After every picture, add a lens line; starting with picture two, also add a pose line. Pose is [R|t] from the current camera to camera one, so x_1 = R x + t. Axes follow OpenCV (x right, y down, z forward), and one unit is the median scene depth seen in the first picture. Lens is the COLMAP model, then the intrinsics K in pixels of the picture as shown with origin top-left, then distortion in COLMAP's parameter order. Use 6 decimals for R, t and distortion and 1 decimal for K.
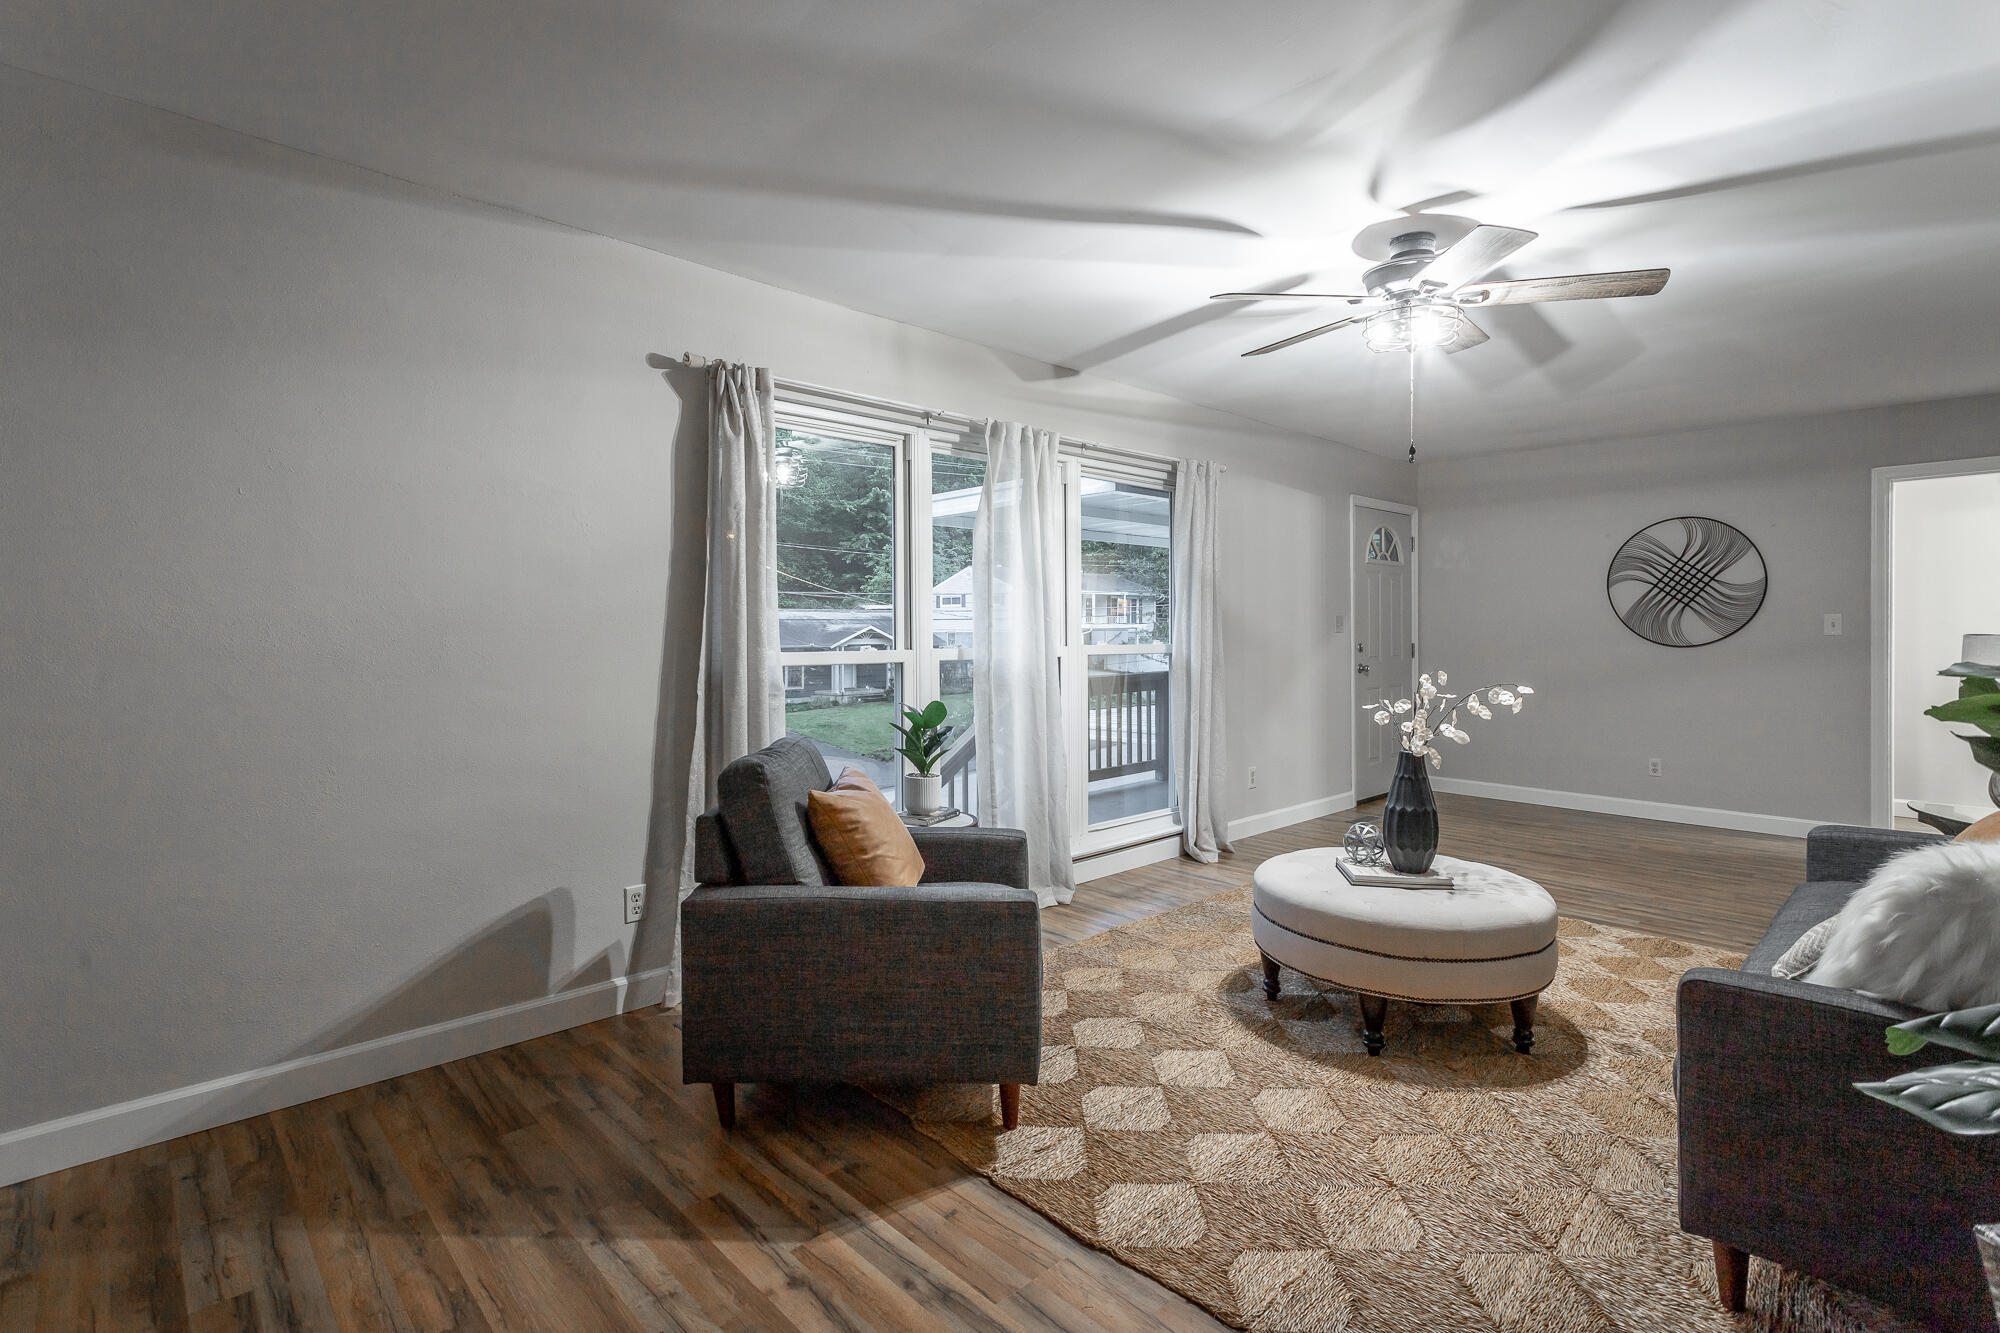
lens RADIAL K [[939.5, 0, 990.4], [0, 939.5, 644.2], [0, 0, 1]] dist [0.002247, 0.001048]
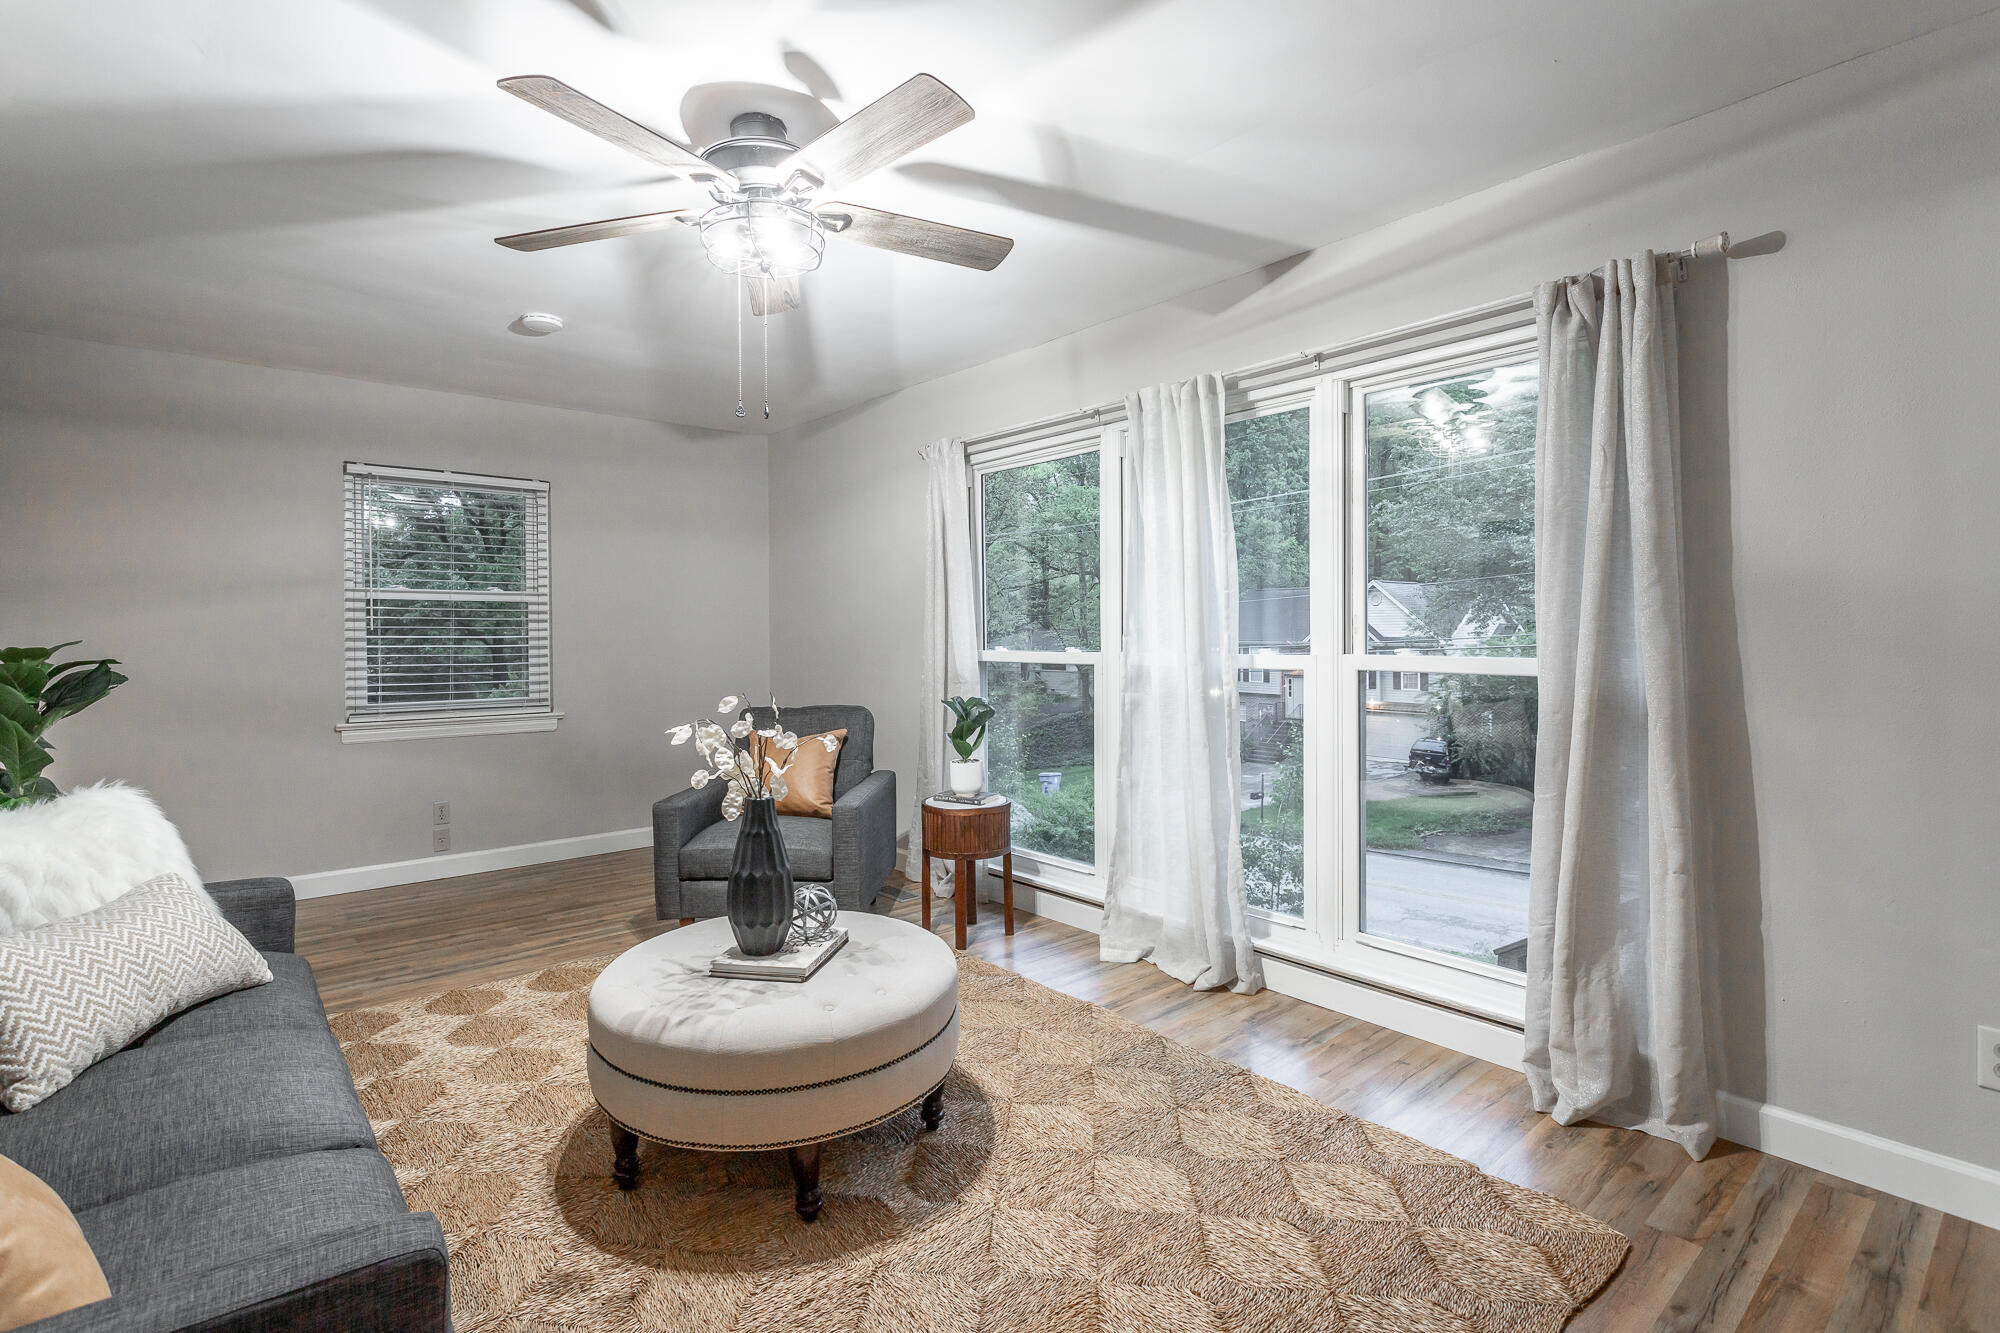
lens RADIAL K [[939.5, 0, 990.4], [0, 939.5, 644.2], [0, 0, 1]] dist [0.002247, 0.001048]
pose [[-0.049812, 0.015082, -0.998645, 0.931211], [-0.008893, 0.999840, 0.015544, -0.015660], [0.998719, 0.009655, -0.049670, 0.950443]]
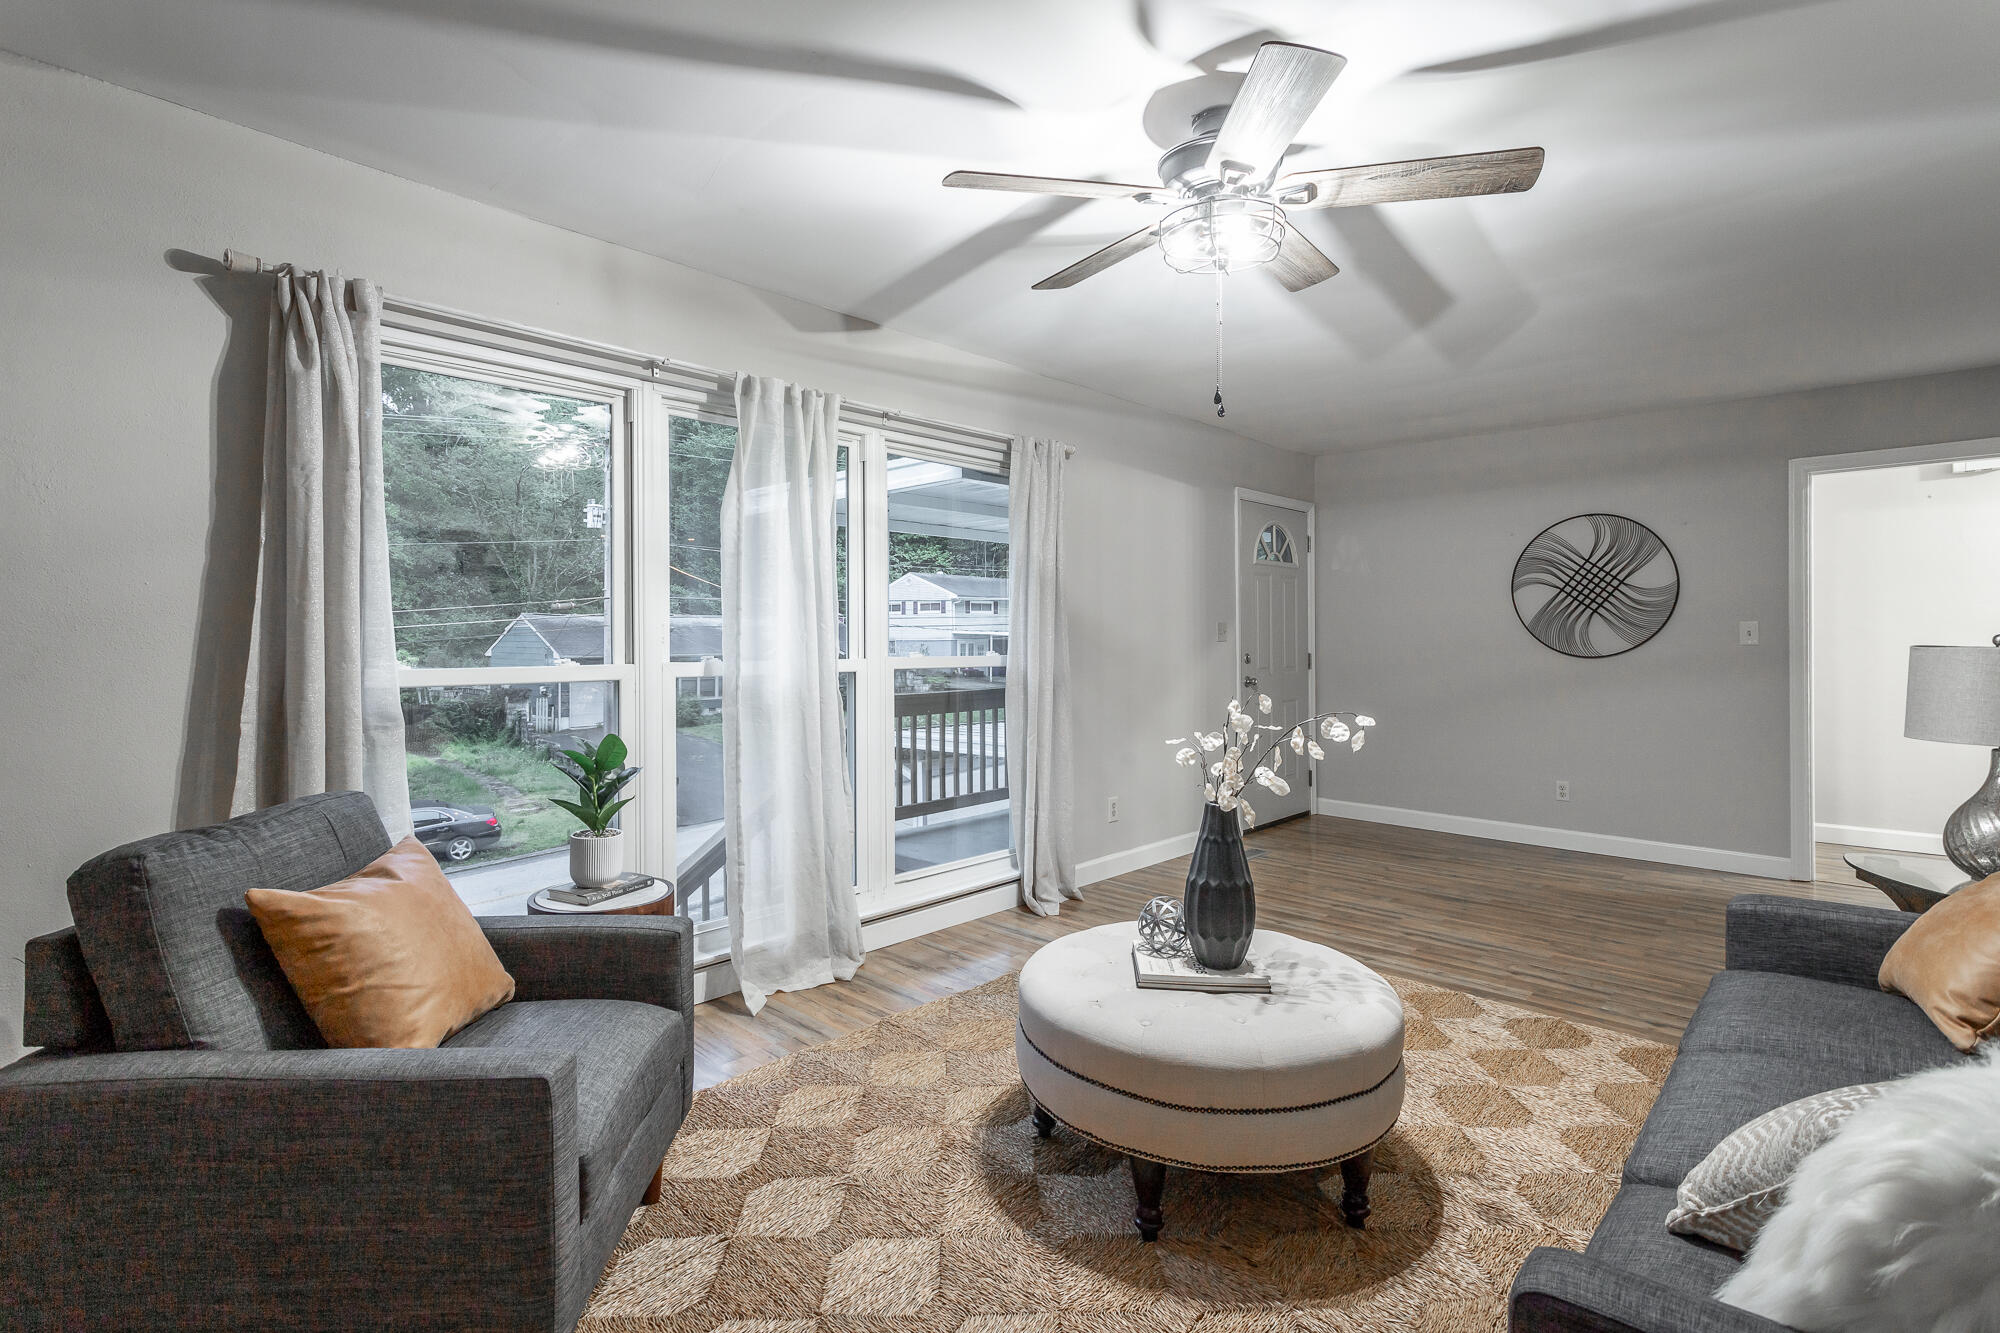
lens RADIAL K [[943.9, 0, 992.7], [0, 943.9, 643.8], [0, 0, 1]] dist [-0.000129, 0.000239]
pose [[0.998311, 0.000591, 0.058089, 0.172289], [-0.000104, 0.999965, -0.008378, -0.004477], [-0.058092, 0.008358, 0.998276, 0.202264]]
